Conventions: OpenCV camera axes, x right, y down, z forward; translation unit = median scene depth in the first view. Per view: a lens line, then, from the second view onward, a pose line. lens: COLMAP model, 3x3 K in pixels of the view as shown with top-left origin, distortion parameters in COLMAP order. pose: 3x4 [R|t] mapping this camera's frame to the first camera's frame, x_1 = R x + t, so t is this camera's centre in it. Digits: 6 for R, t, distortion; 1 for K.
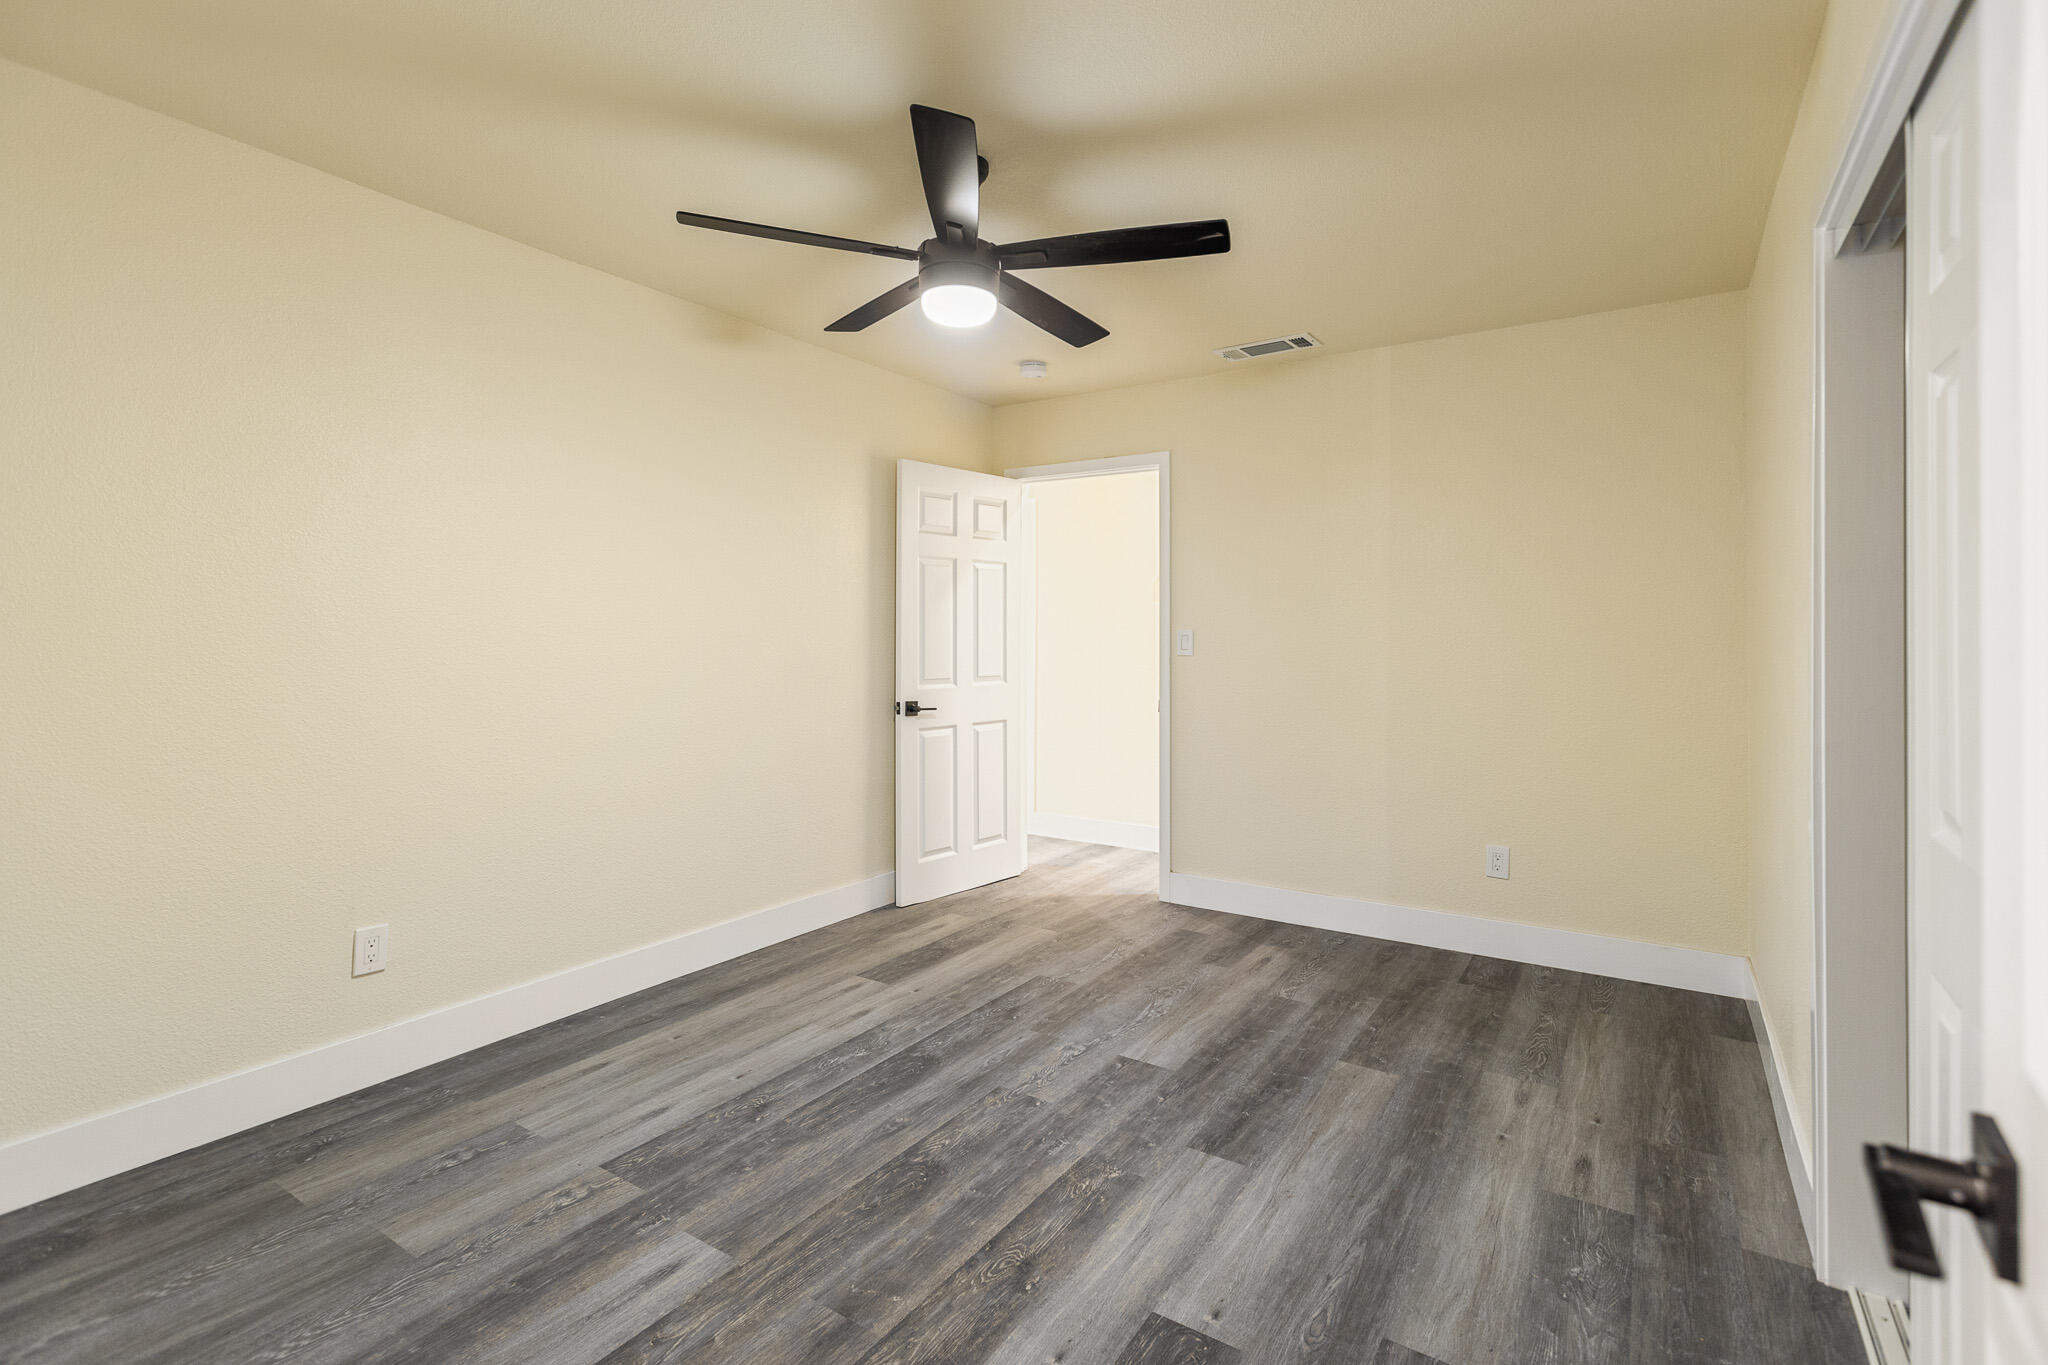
lens RADIAL K [[931.2, 0, 1027.2], [0, 931.2, 649.2], [0, 0, 1]] dist [0.000822, -0.000044]
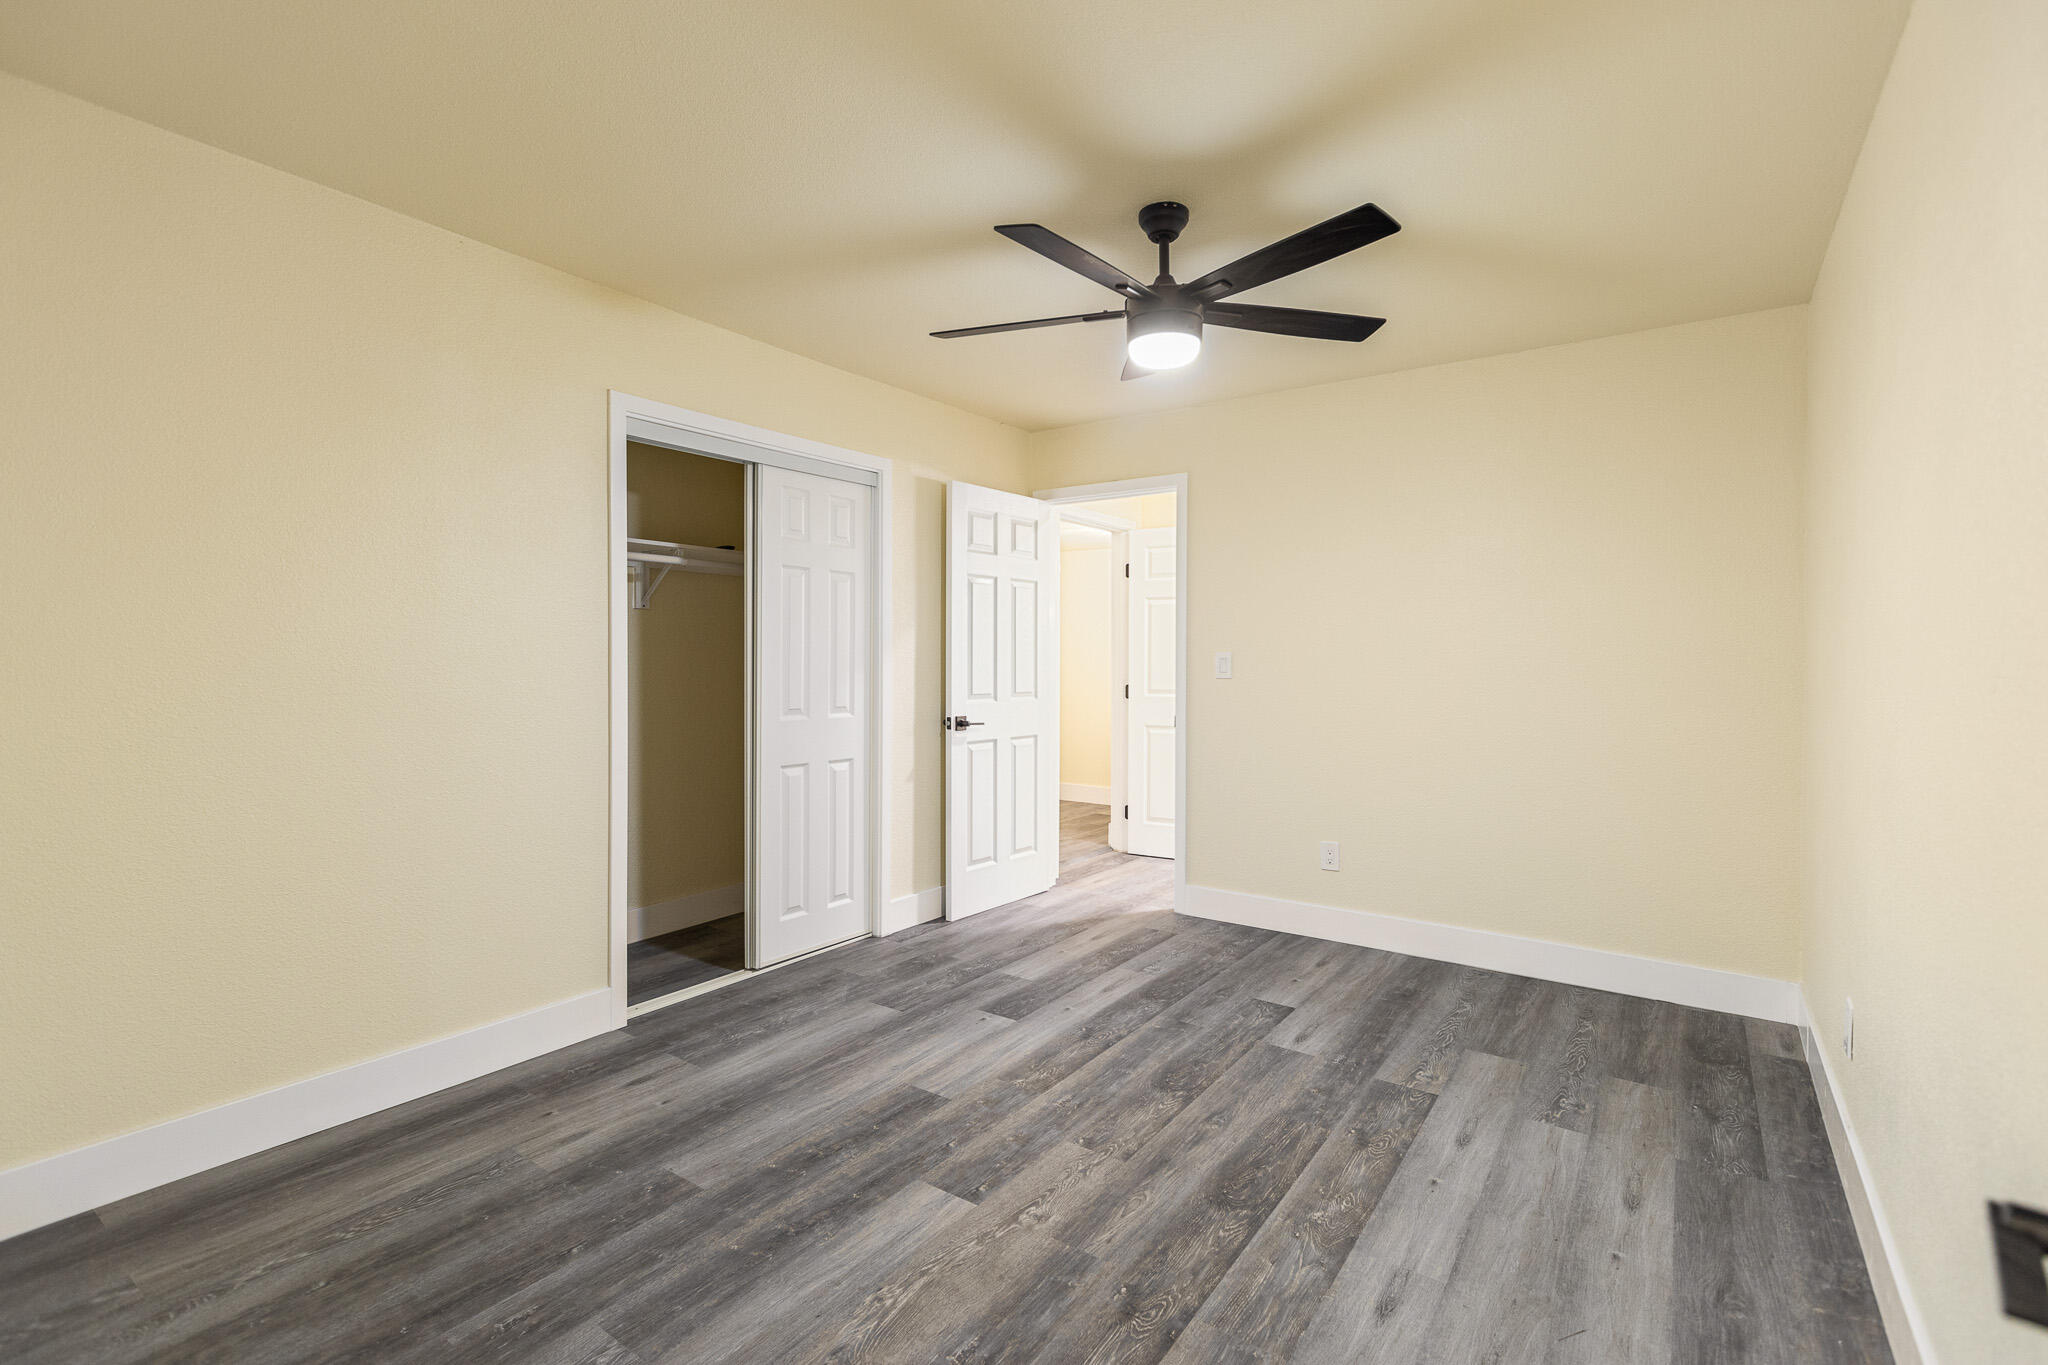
lens RADIAL K [[931.2, 0, 1027.2], [0, 931.2, 649.2], [0, 0, 1]] dist [0.000822, -0.000044]
pose [[-0.999380, -0.011564, 0.033263, 0.043787], [-0.011250, 0.999891, 0.009612, -0.034687], [-0.033371, 0.009232, -0.999400, 2.063425]]
